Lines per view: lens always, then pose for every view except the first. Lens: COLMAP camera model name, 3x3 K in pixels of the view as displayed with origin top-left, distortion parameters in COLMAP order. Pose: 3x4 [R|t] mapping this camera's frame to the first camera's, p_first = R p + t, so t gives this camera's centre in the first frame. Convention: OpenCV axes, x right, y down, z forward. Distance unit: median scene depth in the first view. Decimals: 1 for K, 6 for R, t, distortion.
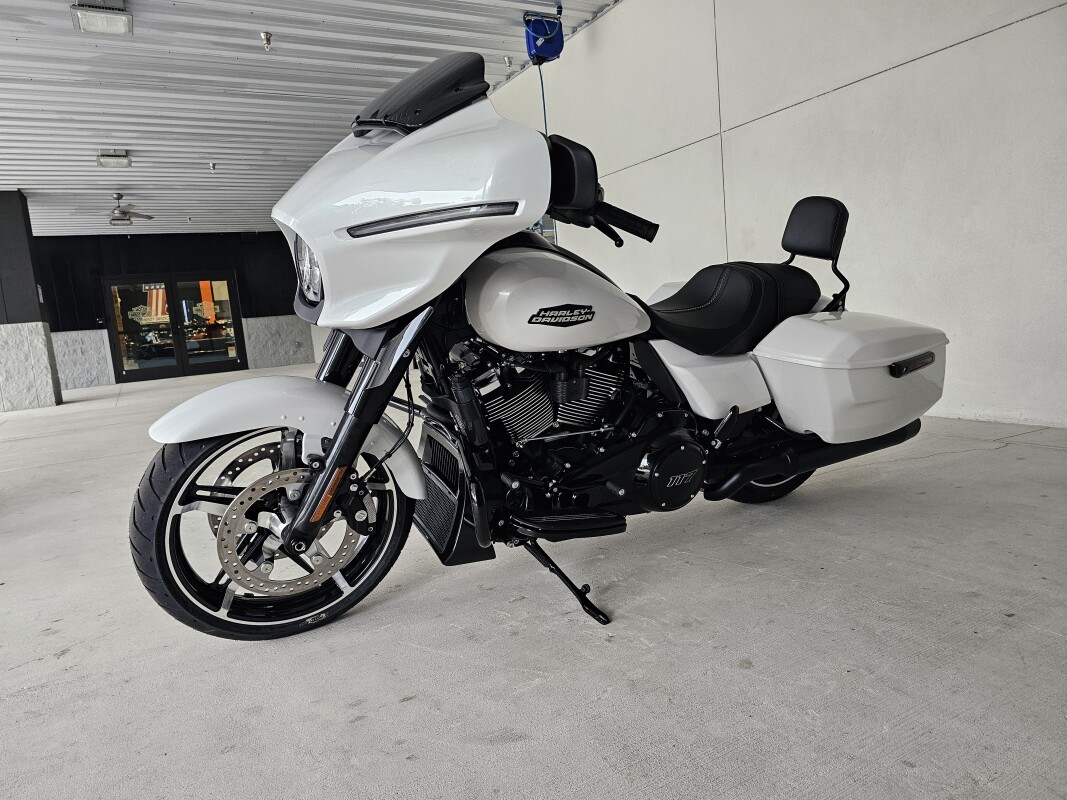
lens RADIAL K [[707.3, 0, 533.5], [0, 707.3, 400.0], [0, 0, 1]] dist [0.094316, -0.094116]
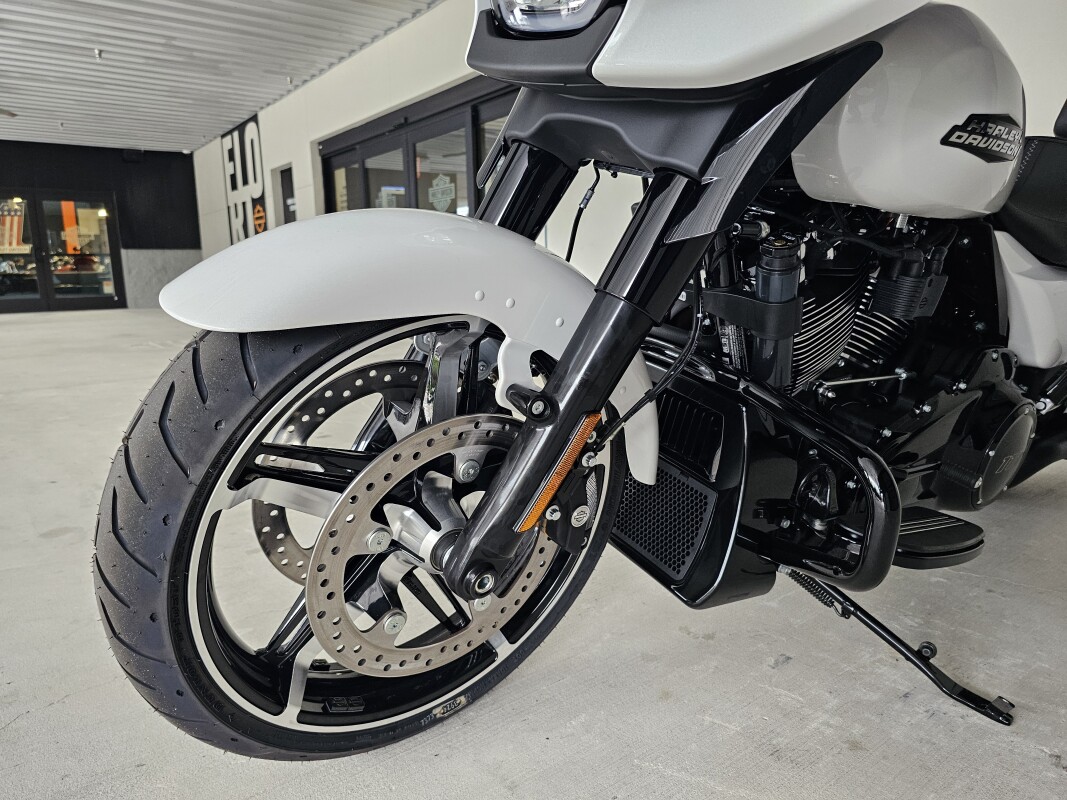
lens RADIAL K [[715.8, 0, 533.5], [0, 715.8, 400.0], [0, 0, 1]] dist [0.052275, -0.039609]
pose [[0.988194, 0.043612, 0.146872, -0.330499], [-0.050270, 0.997855, 0.041926, 0.059388], [-0.144729, -0.048814, 0.988267, 0.489529]]
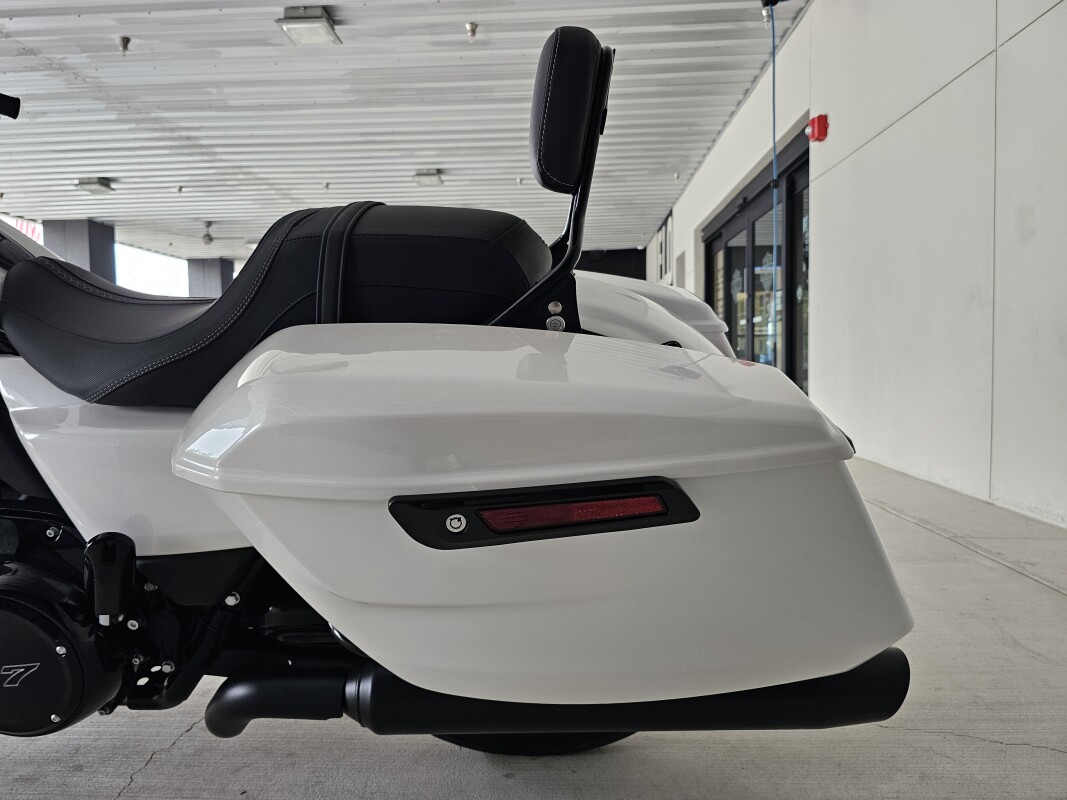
lens RADIAL K [[730.1, 0, 533.5], [0, 730.1, 400.0], [0, 0, 1]] dist [0.010829, -0.002064]
pose [[0.845770, 0.105438, -0.523025, 0.783867], [-0.124783, 0.992183, -0.001767, -0.108752], [0.518750, 0.066759, 0.852315, 0.862148]]
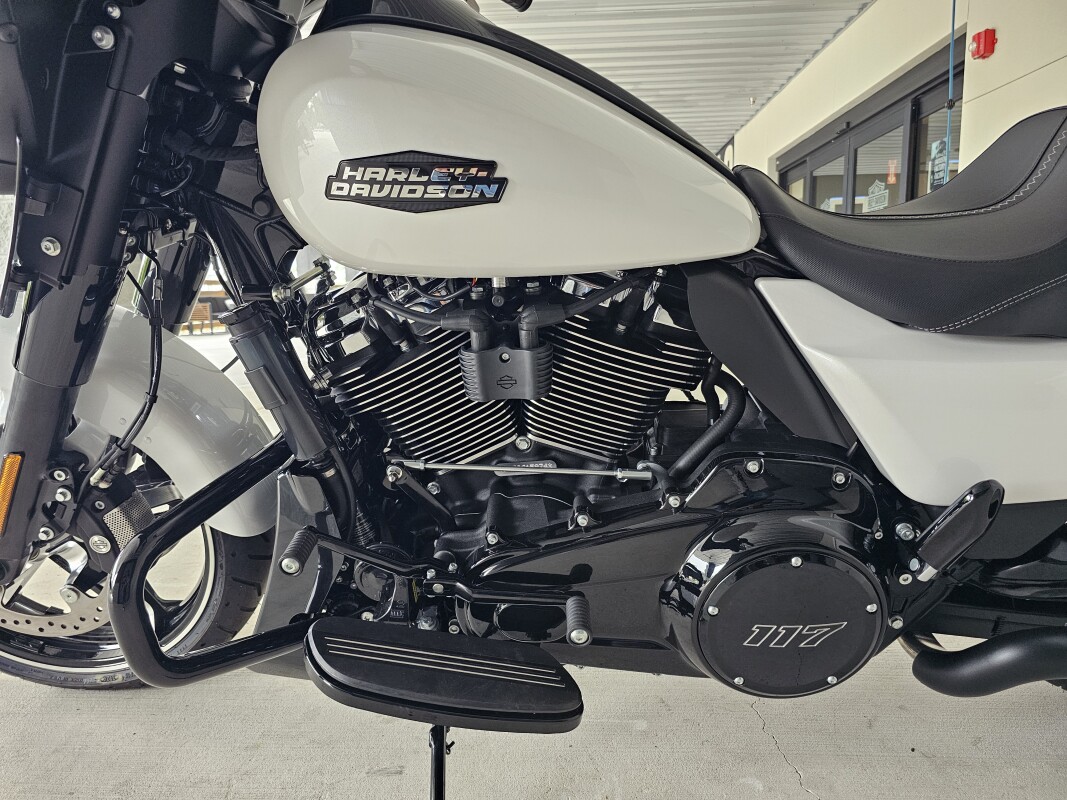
lens RADIAL K [[730.1, 0, 533.5], [0, 730.1, 400.0], [0, 0, 1]] dist [0.010829, -0.002064]
pose [[0.846274, 0.150138, -0.511155, 0.307718], [-0.124343, 0.988633, 0.084520, -0.039508], [0.518034, -0.007968, 0.855323, 0.643776]]
